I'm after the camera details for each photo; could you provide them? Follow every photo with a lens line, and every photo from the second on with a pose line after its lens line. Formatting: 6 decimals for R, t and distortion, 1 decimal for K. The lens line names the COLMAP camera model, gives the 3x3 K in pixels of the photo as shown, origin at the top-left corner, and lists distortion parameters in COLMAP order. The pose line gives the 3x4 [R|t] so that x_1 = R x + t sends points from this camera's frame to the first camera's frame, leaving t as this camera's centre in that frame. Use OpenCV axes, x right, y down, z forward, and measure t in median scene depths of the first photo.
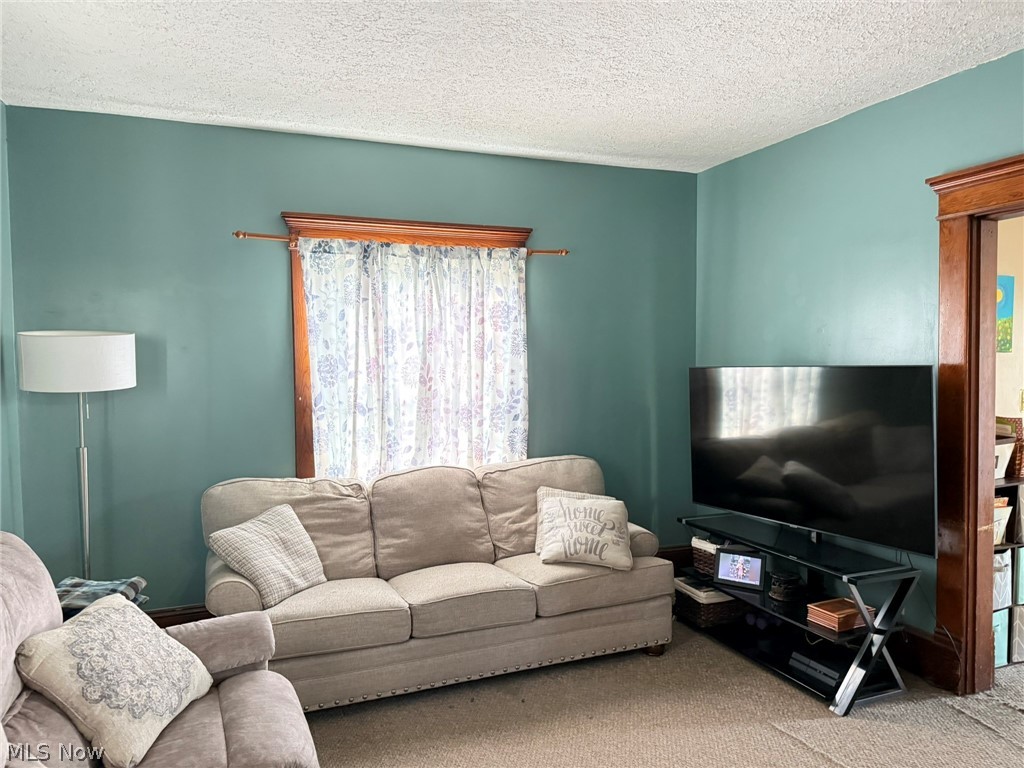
lens RADIAL K [[707.5, 0, 512.1], [0, 707.5, 388.0], [0, 0, 1]] dist [0.115893, -0.158661]
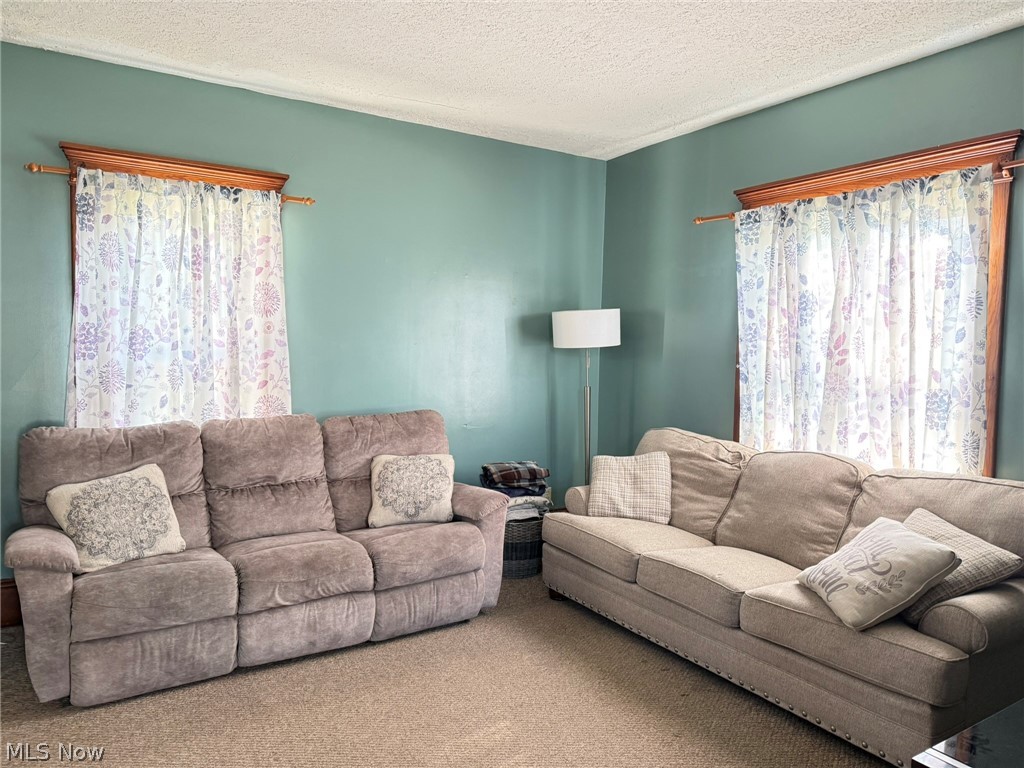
lens RADIAL K [[715.8, 0, 508.7], [0, 715.8, 387.3], [0, 0, 1]] dist [0.086729, -0.125714]
pose [[0.172212, 0.074482, -0.982240, 0.742830], [-0.063179, 0.995919, 0.064443, -0.001028], [0.983032, 0.050960, 0.176215, 0.517042]]
